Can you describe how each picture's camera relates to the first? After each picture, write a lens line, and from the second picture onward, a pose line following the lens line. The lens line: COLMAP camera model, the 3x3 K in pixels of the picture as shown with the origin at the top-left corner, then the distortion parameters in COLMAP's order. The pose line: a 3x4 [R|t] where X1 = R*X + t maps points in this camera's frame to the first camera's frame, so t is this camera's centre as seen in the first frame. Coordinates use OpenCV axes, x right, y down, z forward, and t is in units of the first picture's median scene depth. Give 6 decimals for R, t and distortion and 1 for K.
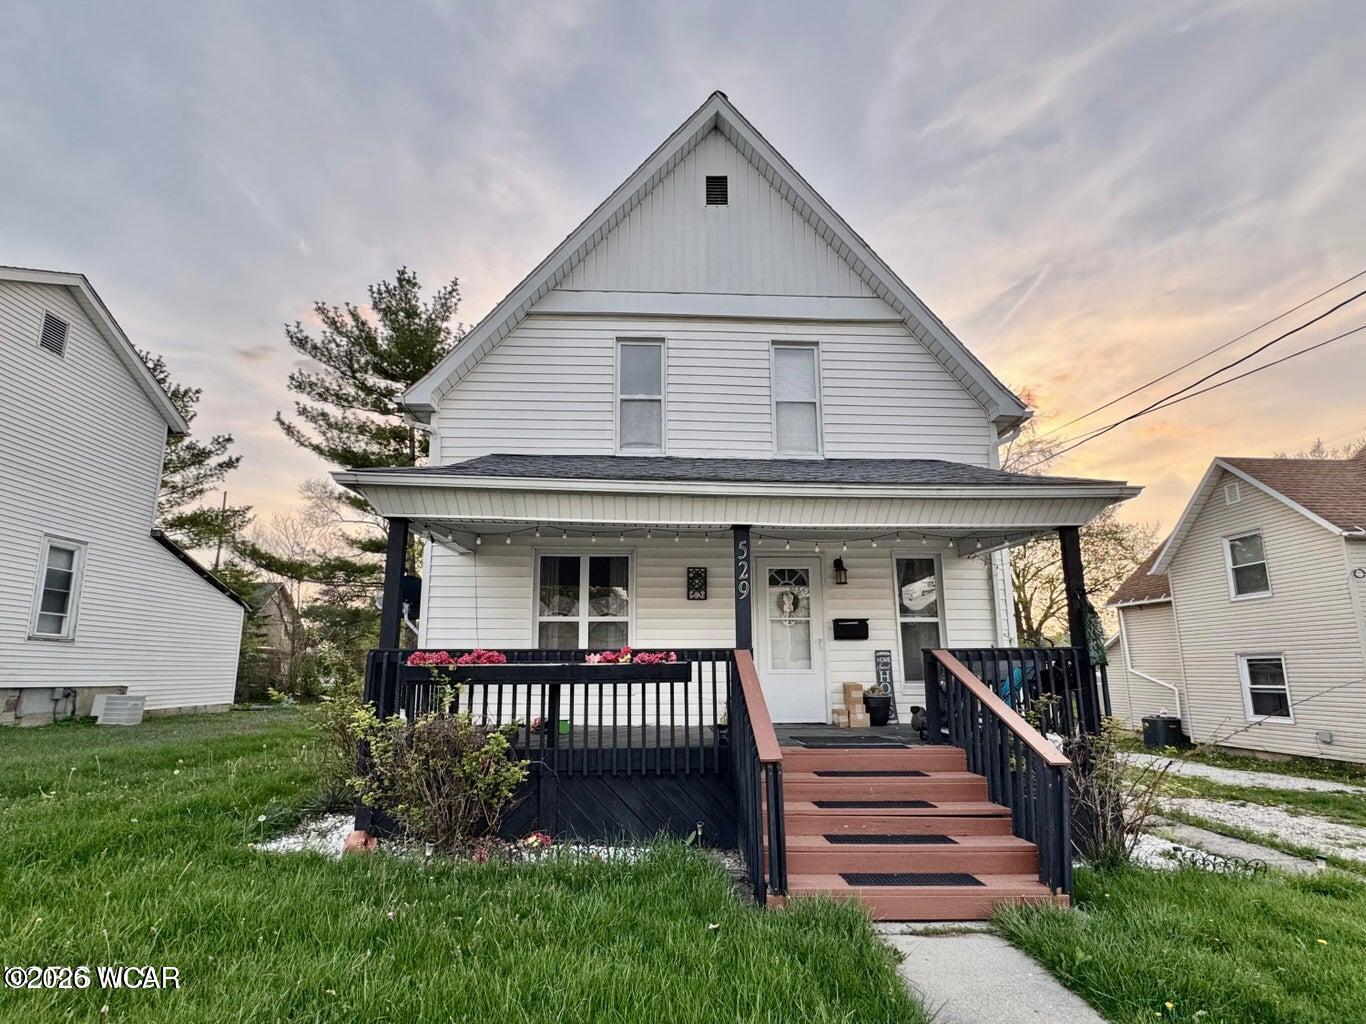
lens RADIAL K [[602.2, 0, 682.8], [0, 602.2, 573.2], [0, 0, 1]] dist [0.001349, 0.000513]
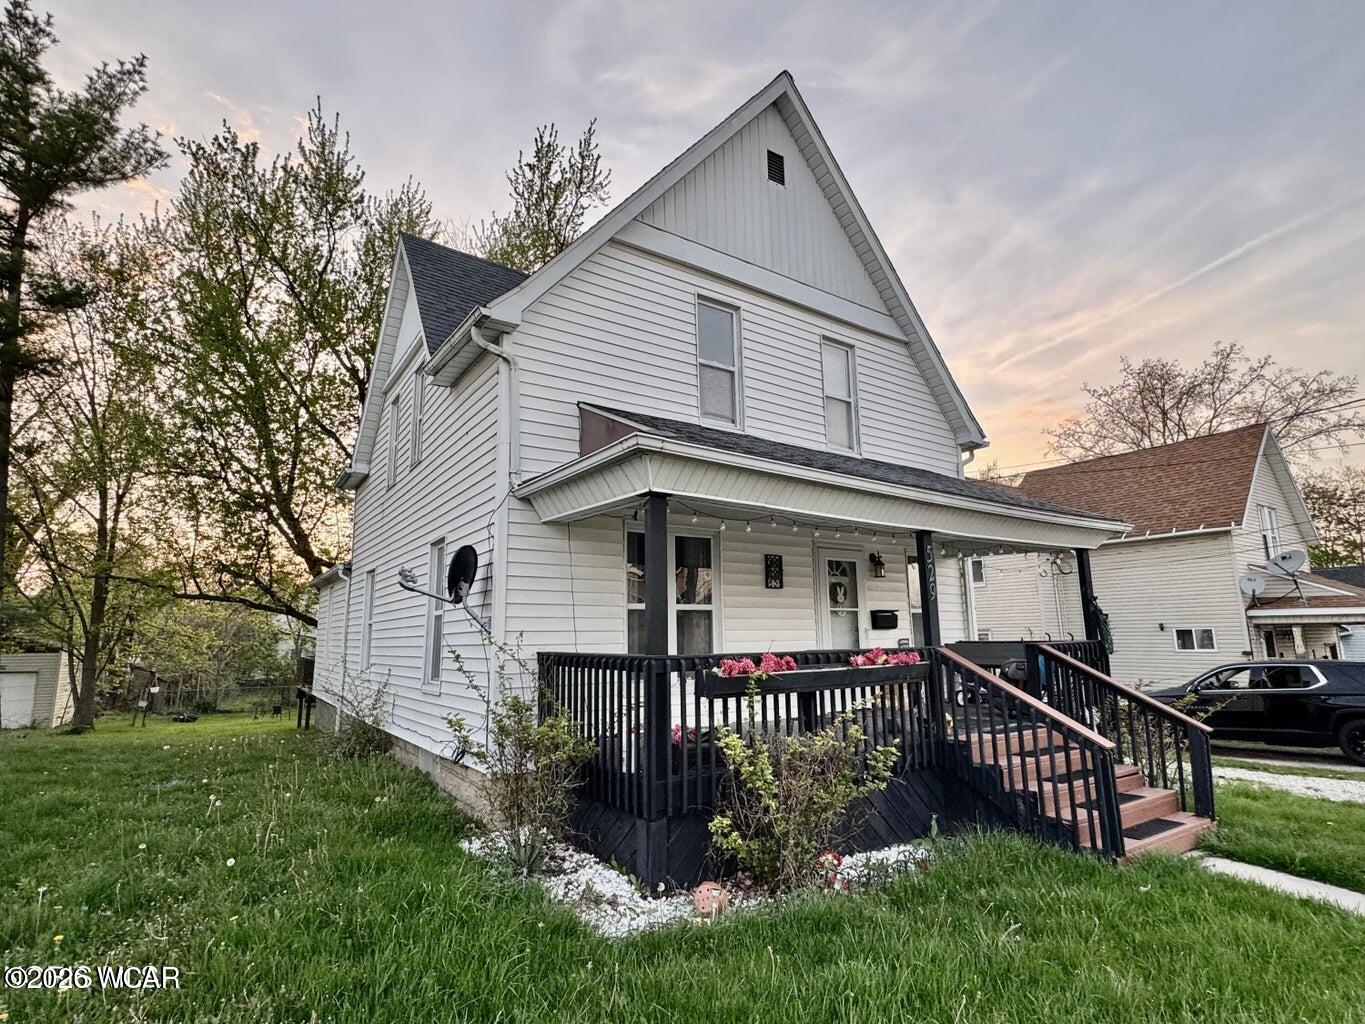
lens RADIAL K [[688.3, 0, 682.5], [0, 688.3, 512.0], [0, 0, 1]] dist [0.000439, -0.000167]
pose [[0.851303, 0.088468, 0.517162, -0.637363], [-0.079445, 0.996052, -0.039614, -0.021021], [-0.518624, -0.007362, 0.854971, 0.122066]]
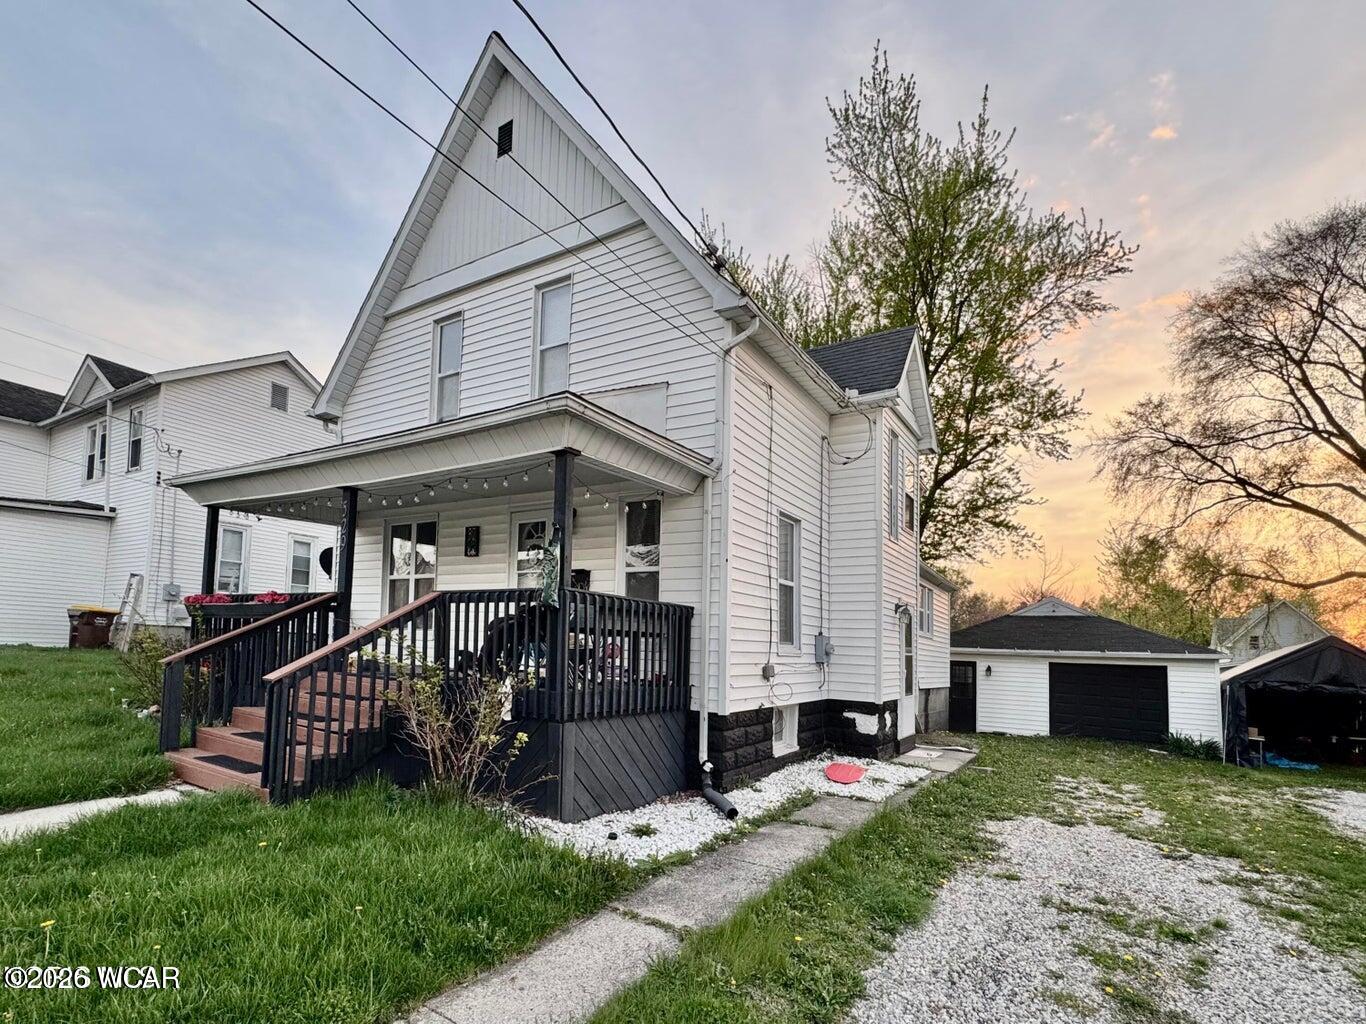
lens RADIAL K [[602.2, 0, 682.8], [0, 602.2, 573.2], [0, 0, 1]] dist [0.001349, 0.000513]
pose [[0.877779, -0.048213, -0.476633, 0.813359], [0.093053, 0.993133, 0.070910, 0.029927], [0.469941, -0.106596, 0.876238, 0.208289]]
